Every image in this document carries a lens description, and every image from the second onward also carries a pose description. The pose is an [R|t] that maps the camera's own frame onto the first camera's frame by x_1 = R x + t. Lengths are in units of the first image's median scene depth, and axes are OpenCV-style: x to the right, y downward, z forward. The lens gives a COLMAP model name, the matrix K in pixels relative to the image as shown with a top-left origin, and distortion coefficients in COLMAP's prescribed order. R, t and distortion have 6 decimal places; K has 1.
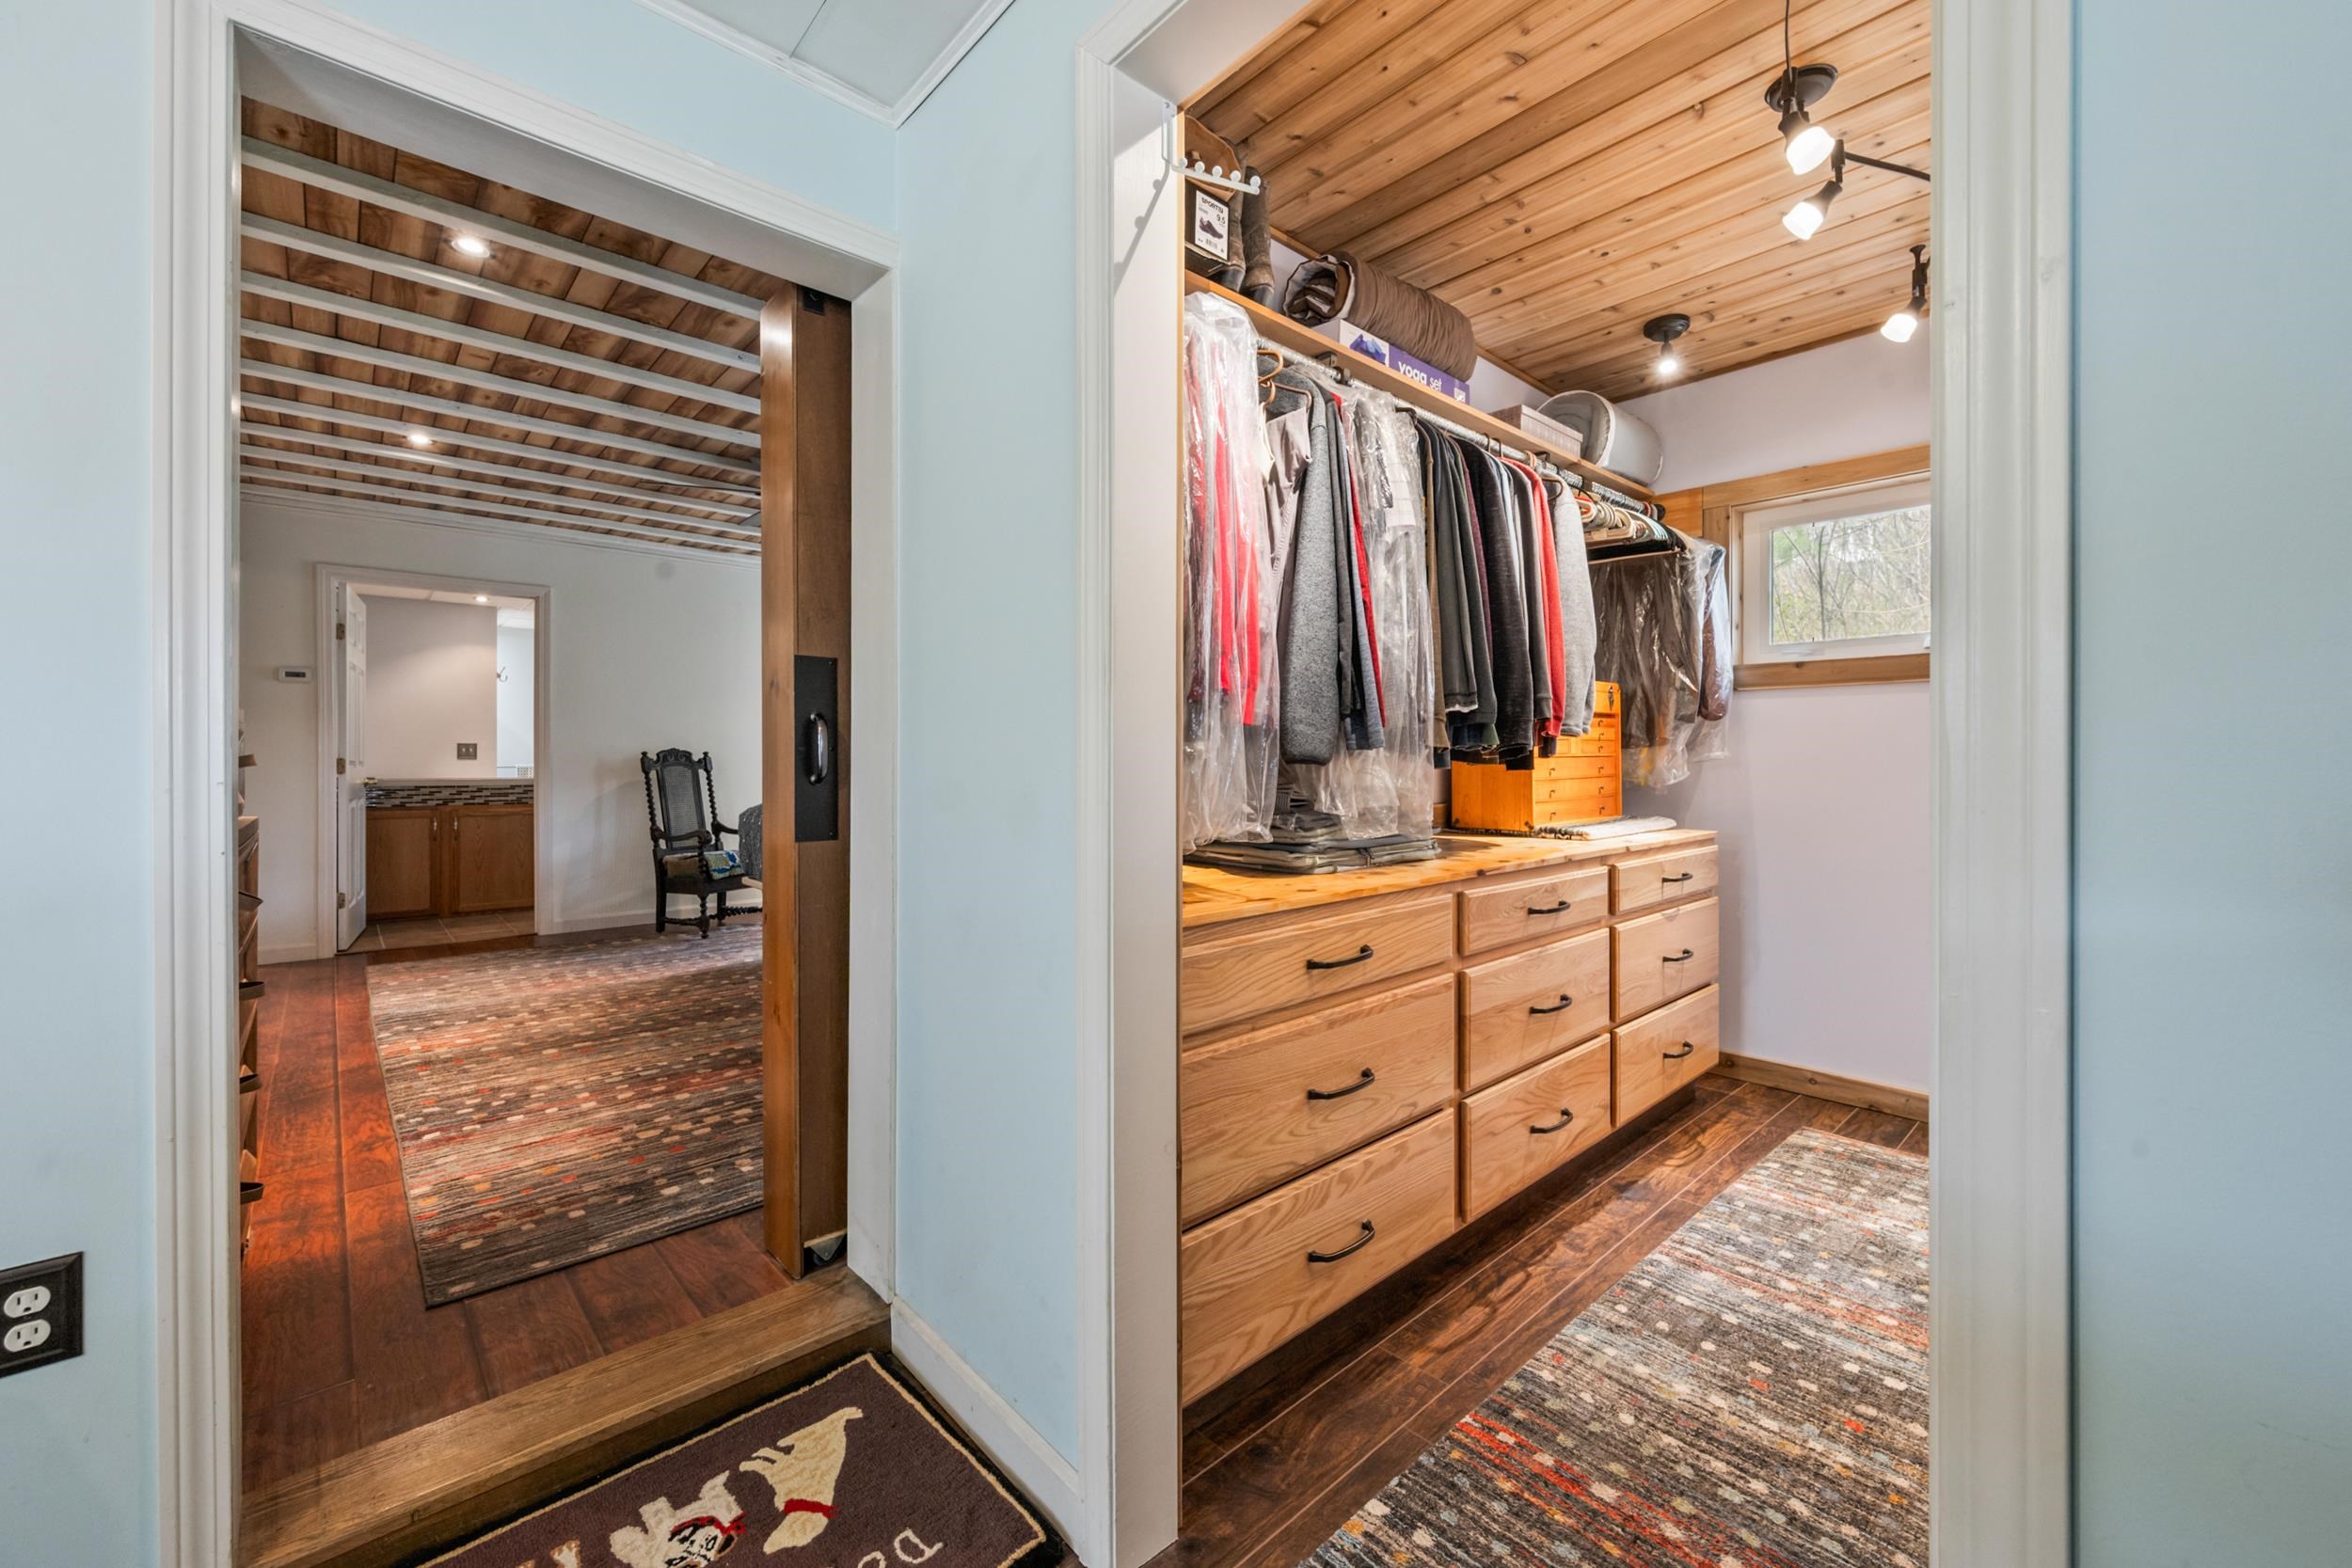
lens RADIAL K [[924.5, 0, 1185.9], [0, 924.5, 768.8], [0, 0, 1]] dist [-0.001387, 0.000414]
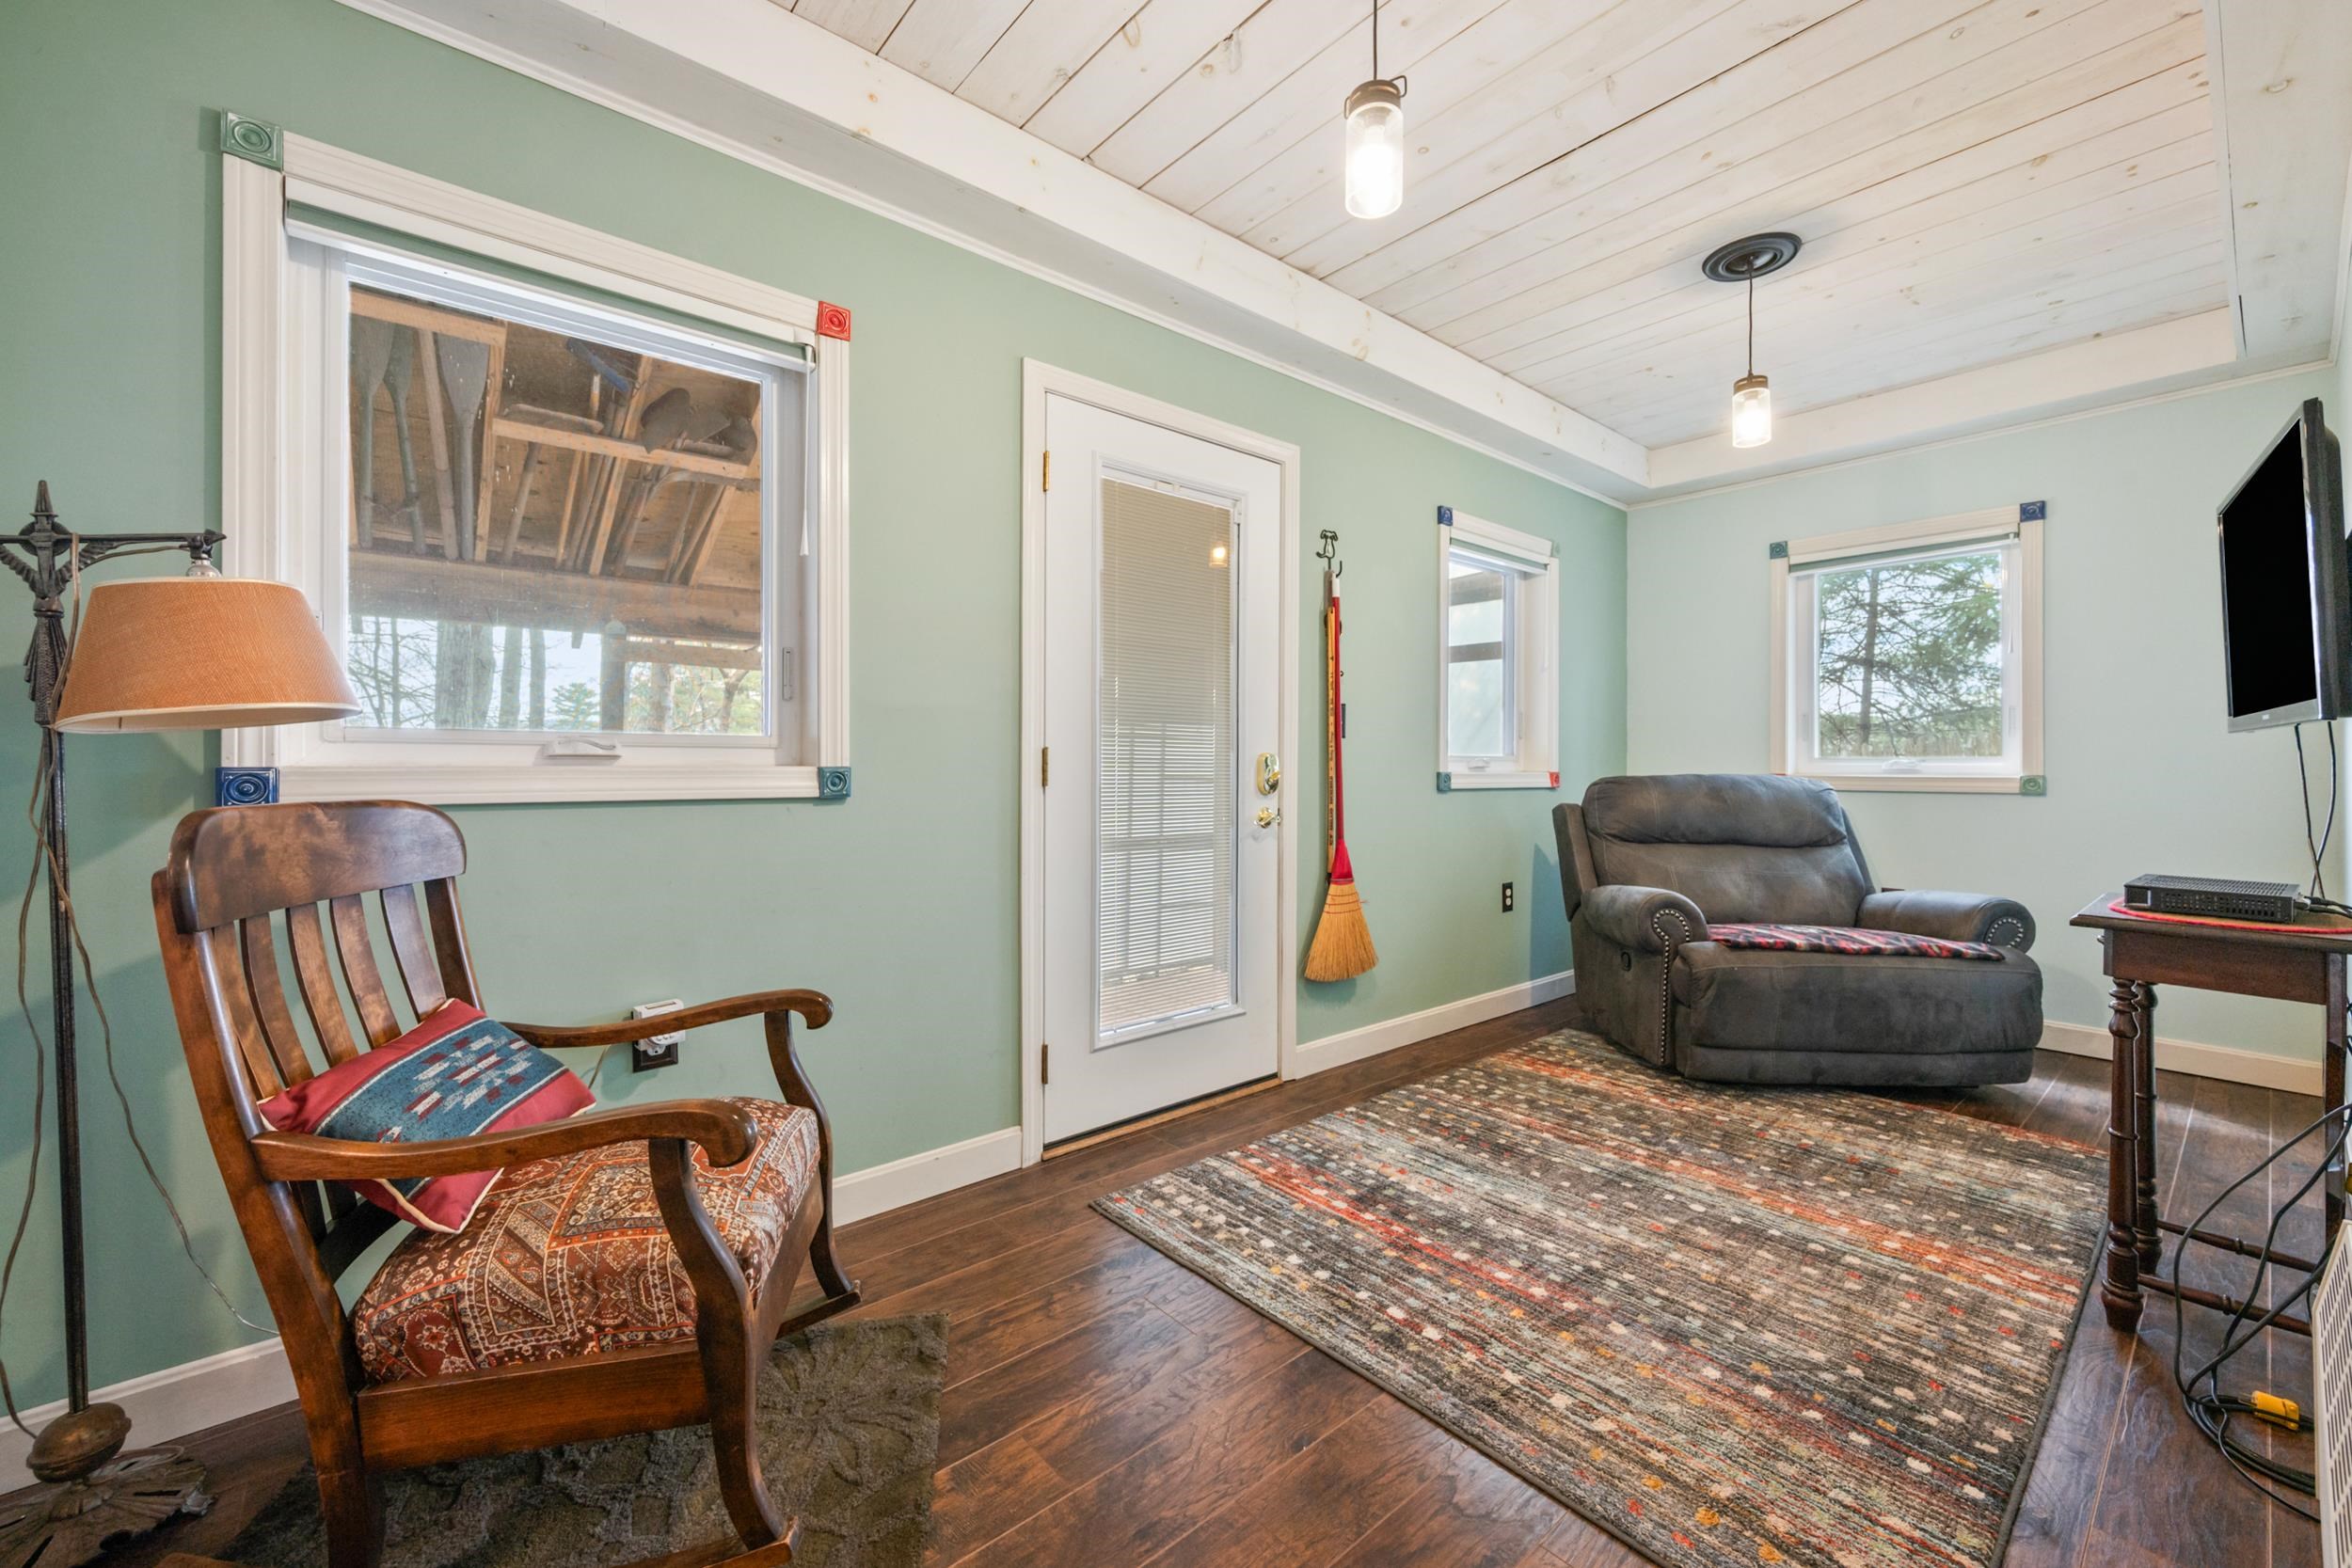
lens RADIAL K [[924.5, 0, 1185.9], [0, 924.5, 768.8], [0, 0, 1]] dist [-0.001387, 0.000414]
pose [[-0.023446, -0.004111, -0.999717, 0.290747], [-0.016783, 0.999852, -0.003718, -0.071698], [0.999584, 0.016692, -0.023511, 0.477697]]
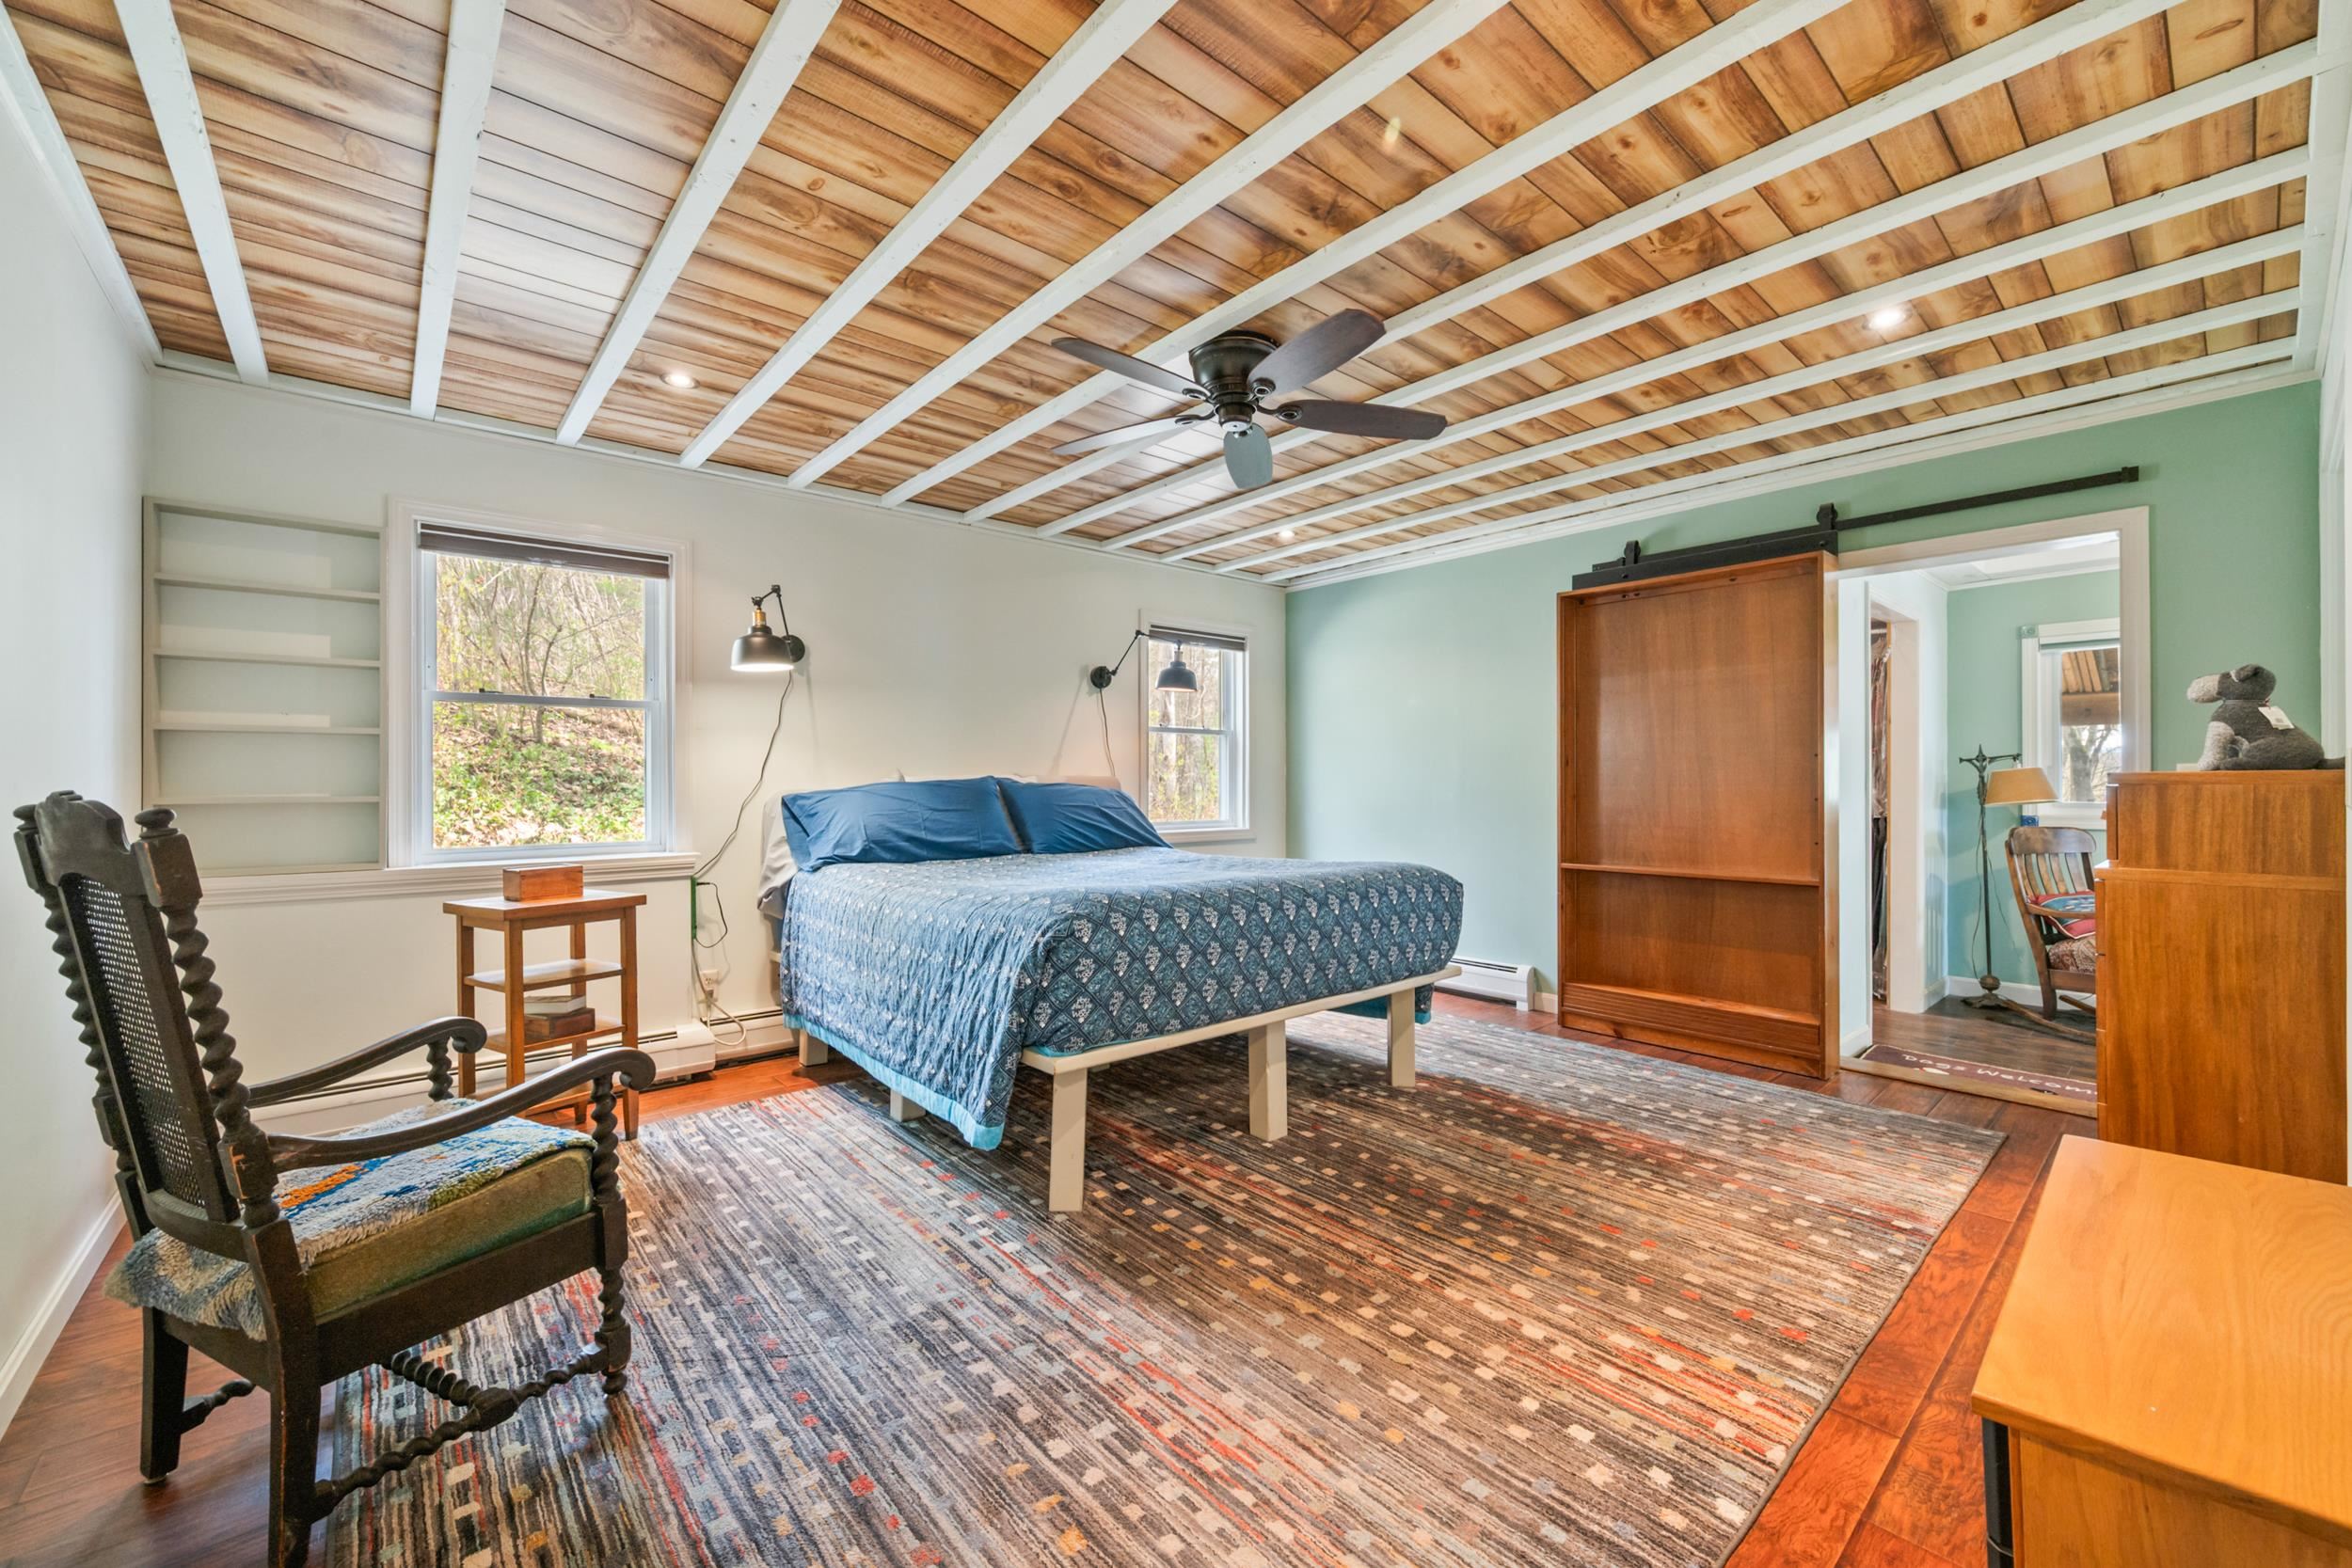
lens RADIAL K [[939.3, 0, 1172.2], [0, 939.3, 779.8], [0, 0, 1]] dist [0.000205, -0.000067]
pose [[0.031777, 0.000870, 0.999495, -0.815134], [0.007740, 0.999969, -0.001117, -0.023916], [-0.999465, 0.007771, 0.031769, 0.776975]]
